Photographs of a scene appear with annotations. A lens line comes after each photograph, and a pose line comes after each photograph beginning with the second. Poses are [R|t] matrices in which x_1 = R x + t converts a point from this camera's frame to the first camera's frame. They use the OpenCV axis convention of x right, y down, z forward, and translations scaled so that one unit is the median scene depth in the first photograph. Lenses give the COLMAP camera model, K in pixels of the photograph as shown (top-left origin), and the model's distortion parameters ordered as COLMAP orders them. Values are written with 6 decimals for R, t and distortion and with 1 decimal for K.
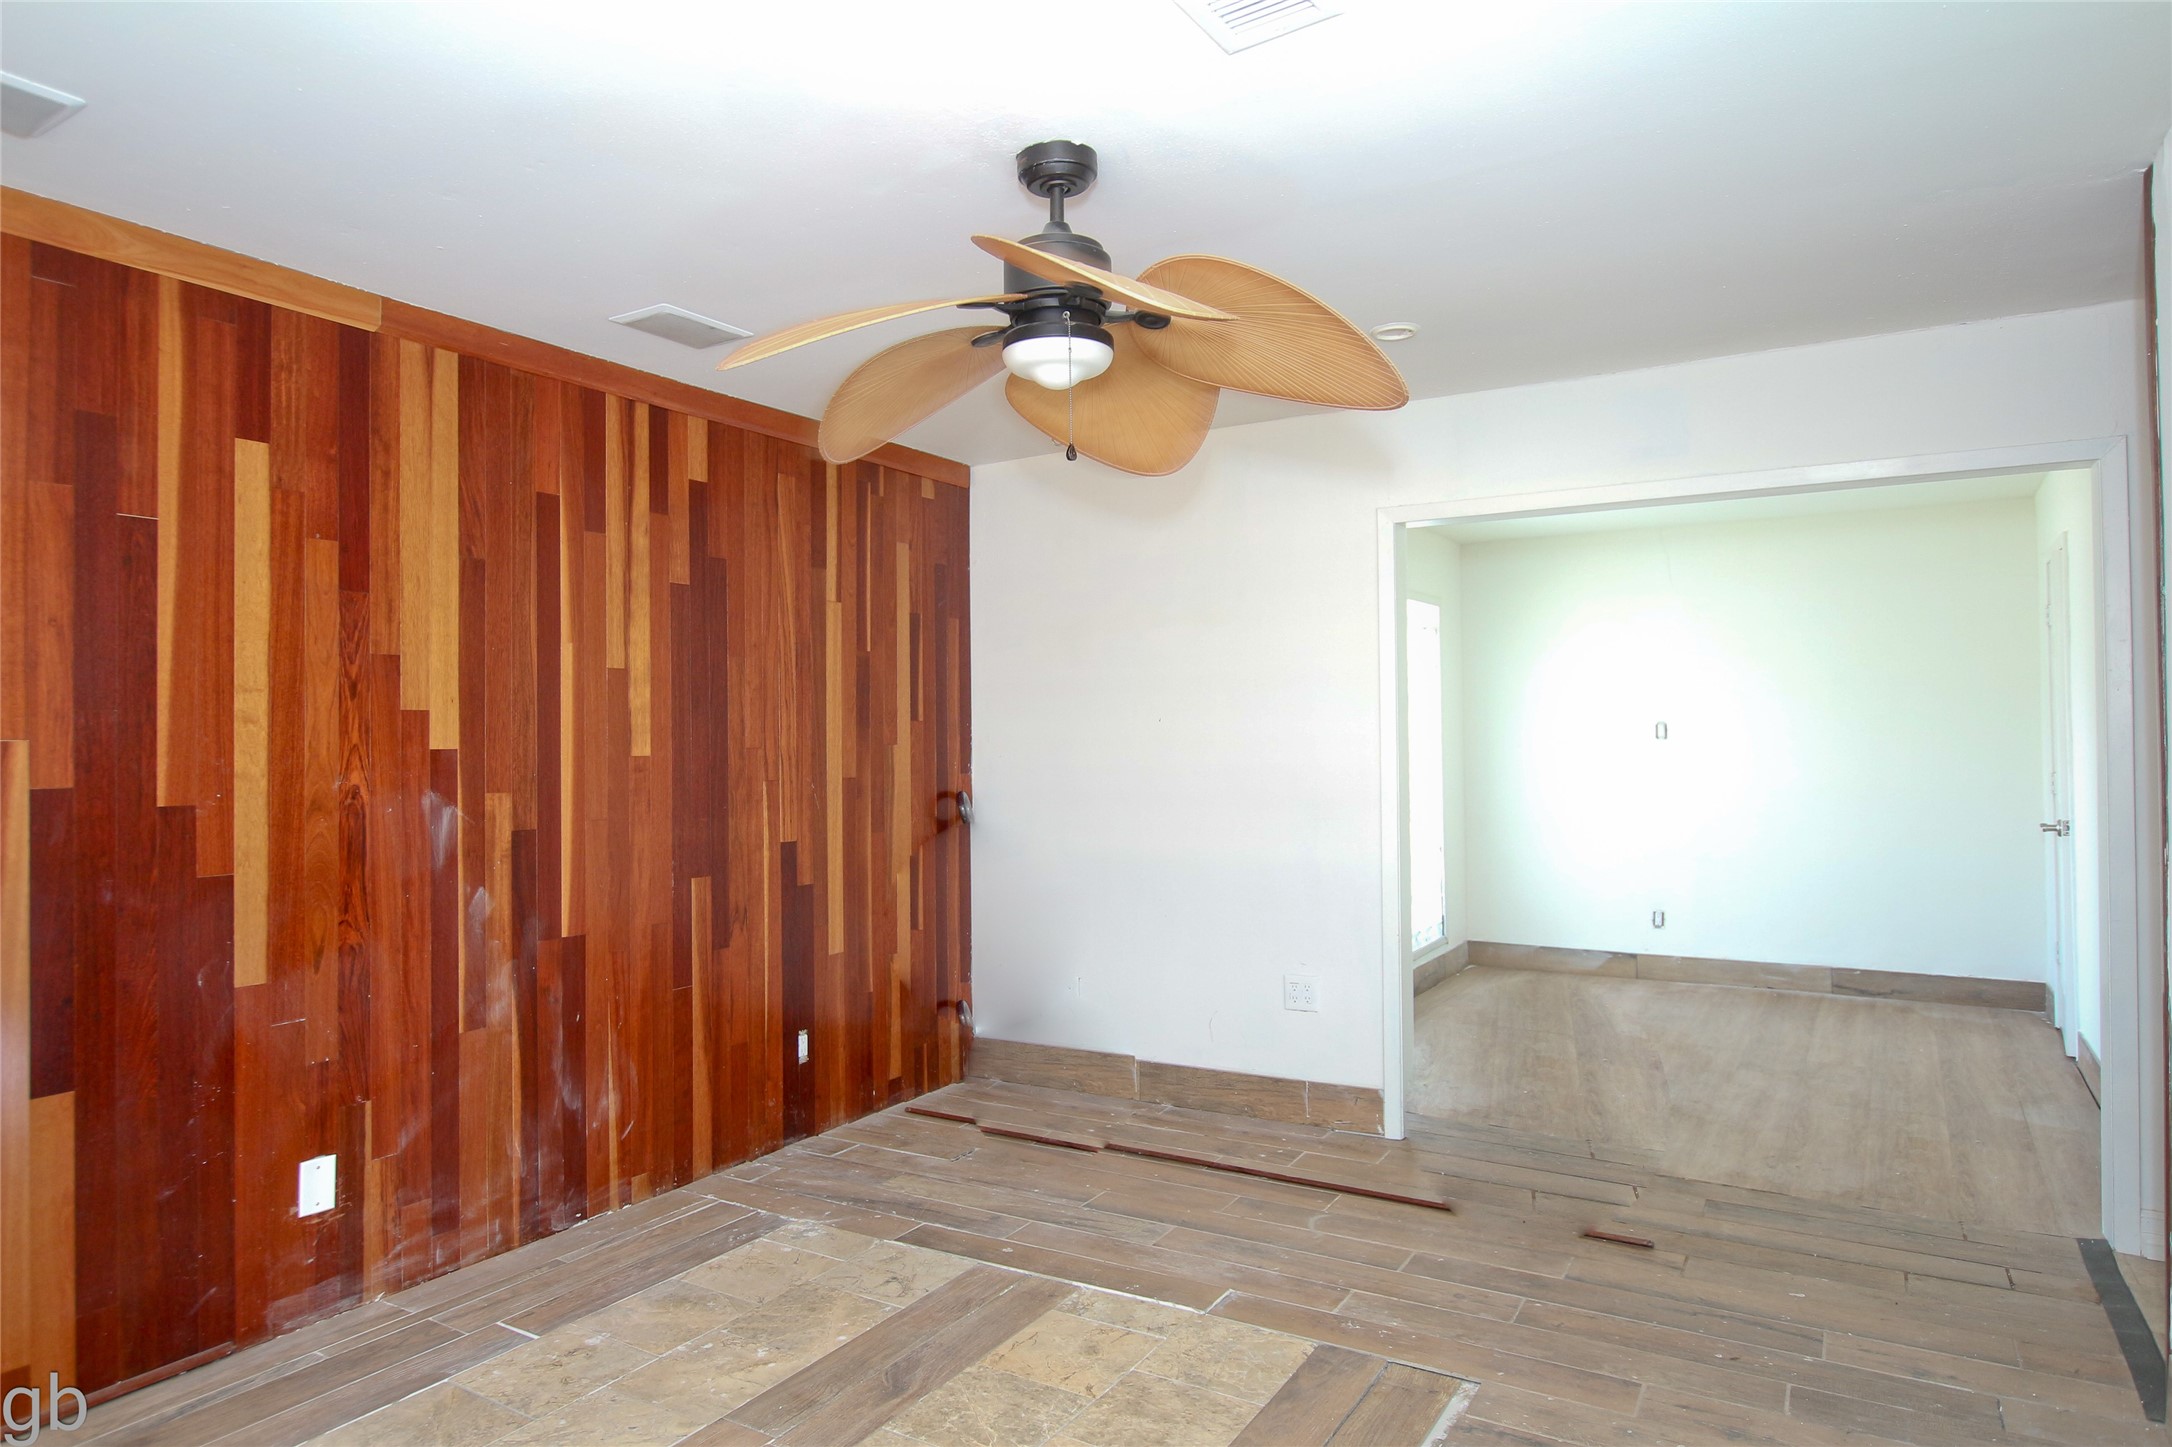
lens RADIAL K [[1327.2, 0, 1081.7], [0, 1327.2, 720.9], [0, 0, 1]] dist [-0.007486, -0.000627]
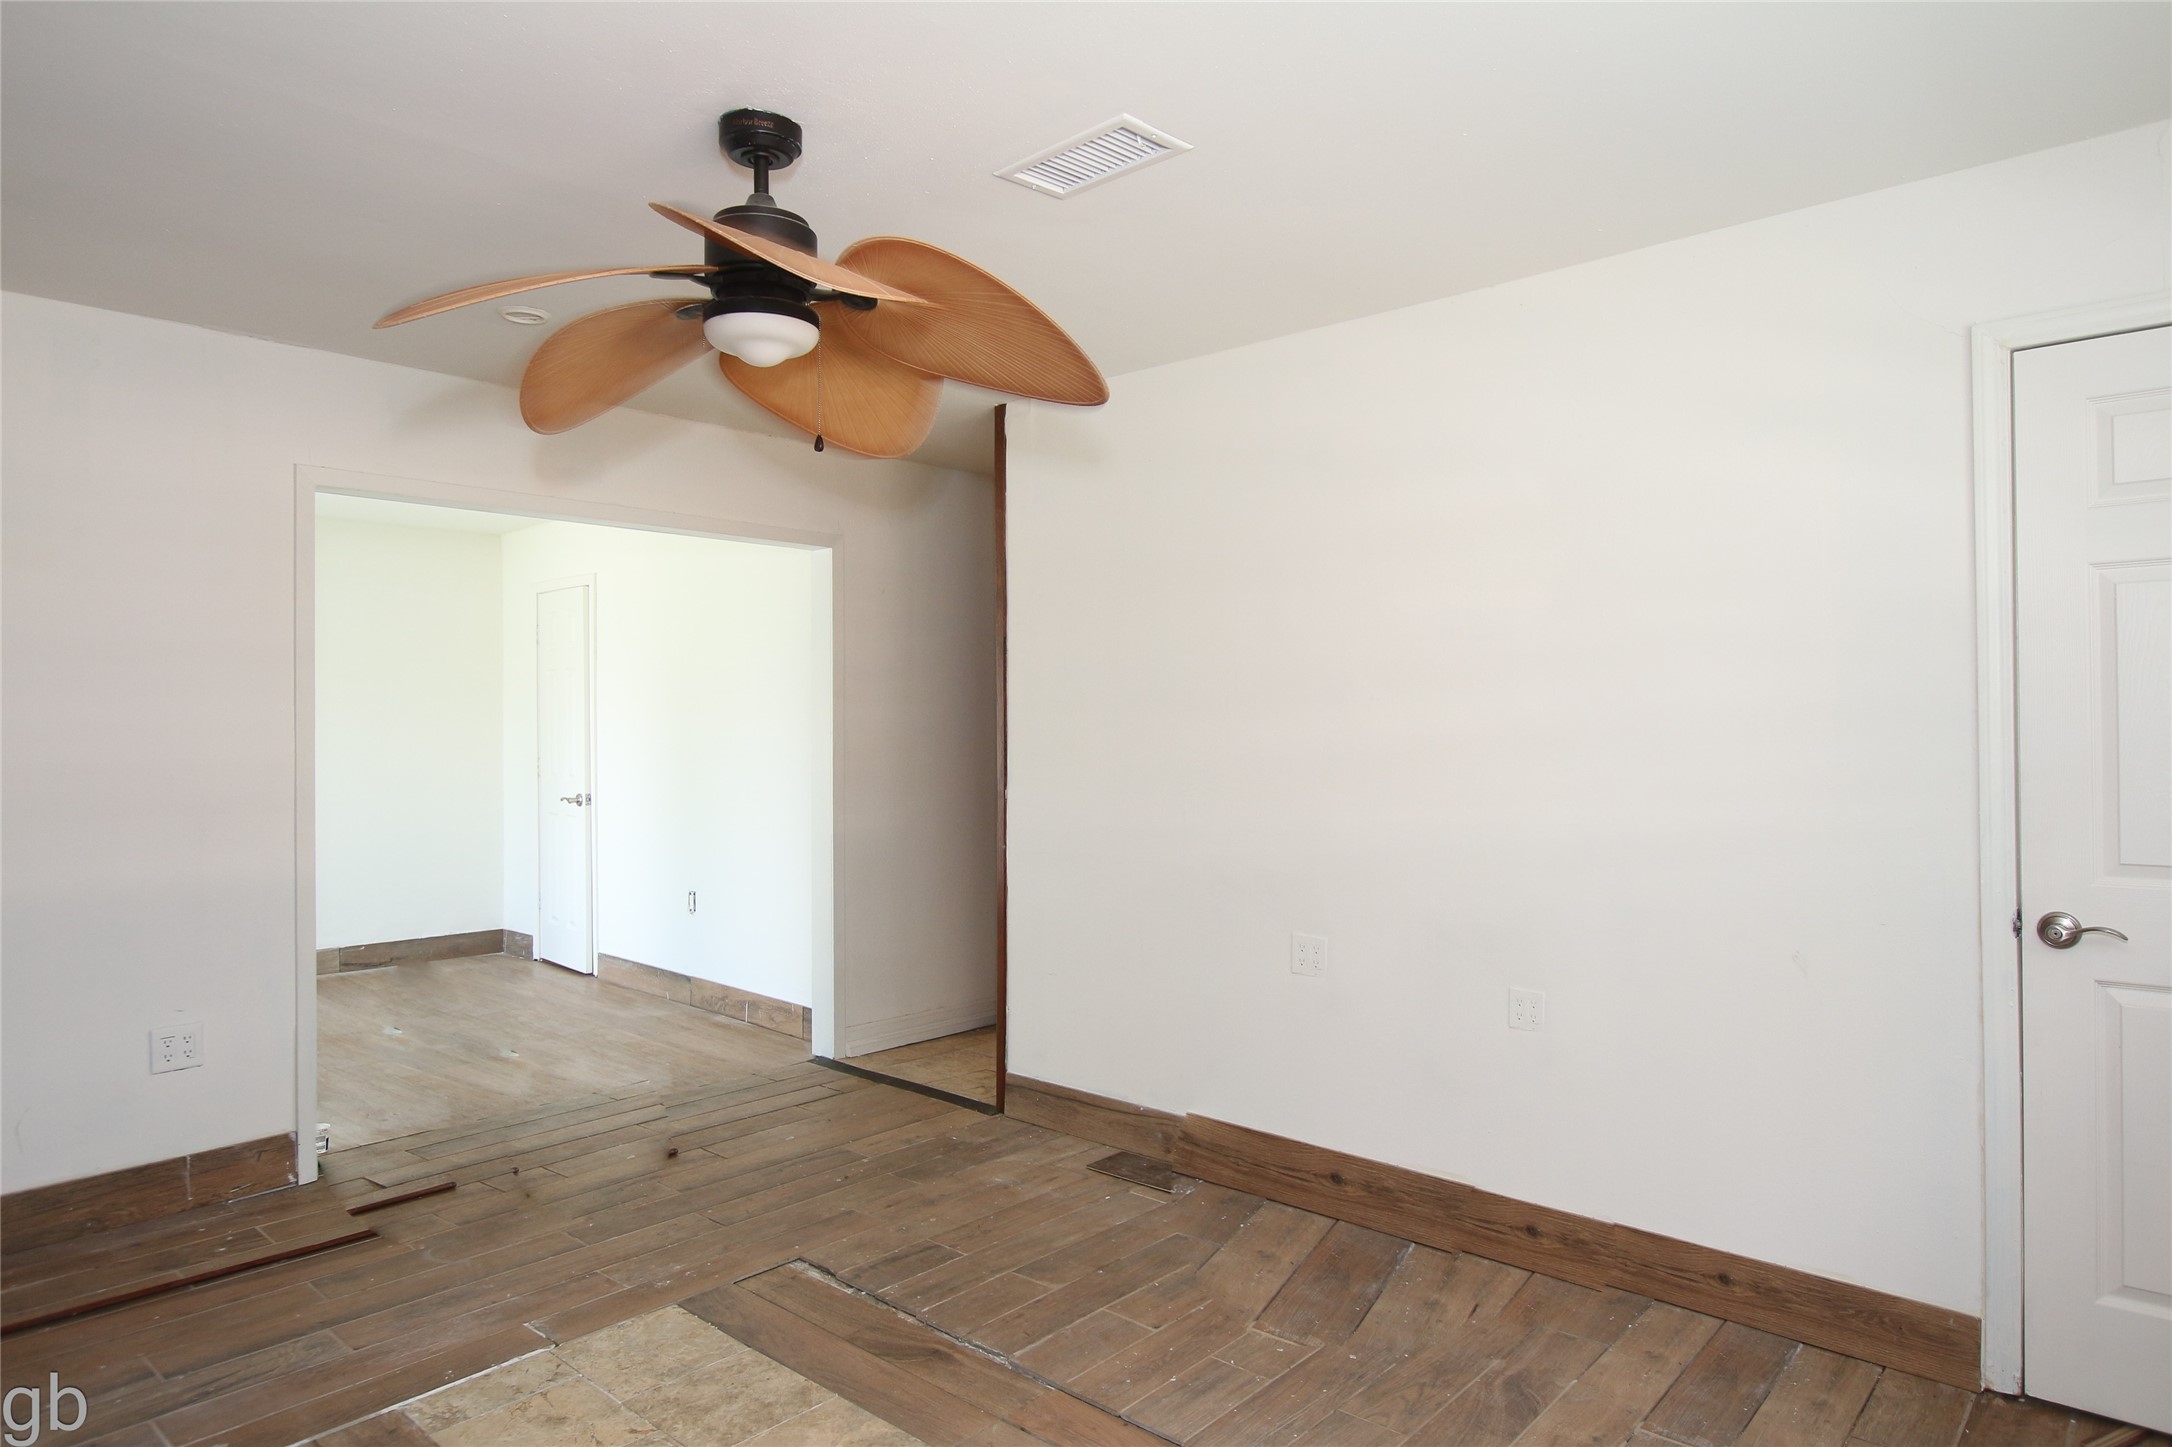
lens RADIAL K [[1327.2, 0, 1078.3], [0, 1327.2, 715.1], [0, 0, 1]] dist [-0.007486, -0.000627]
pose [[0.161293, 0.016866, 0.986762, -0.682391], [-0.014228, 0.999790, -0.014763, 0.013007], [-0.986804, -0.011658, 0.161499, 0.439622]]
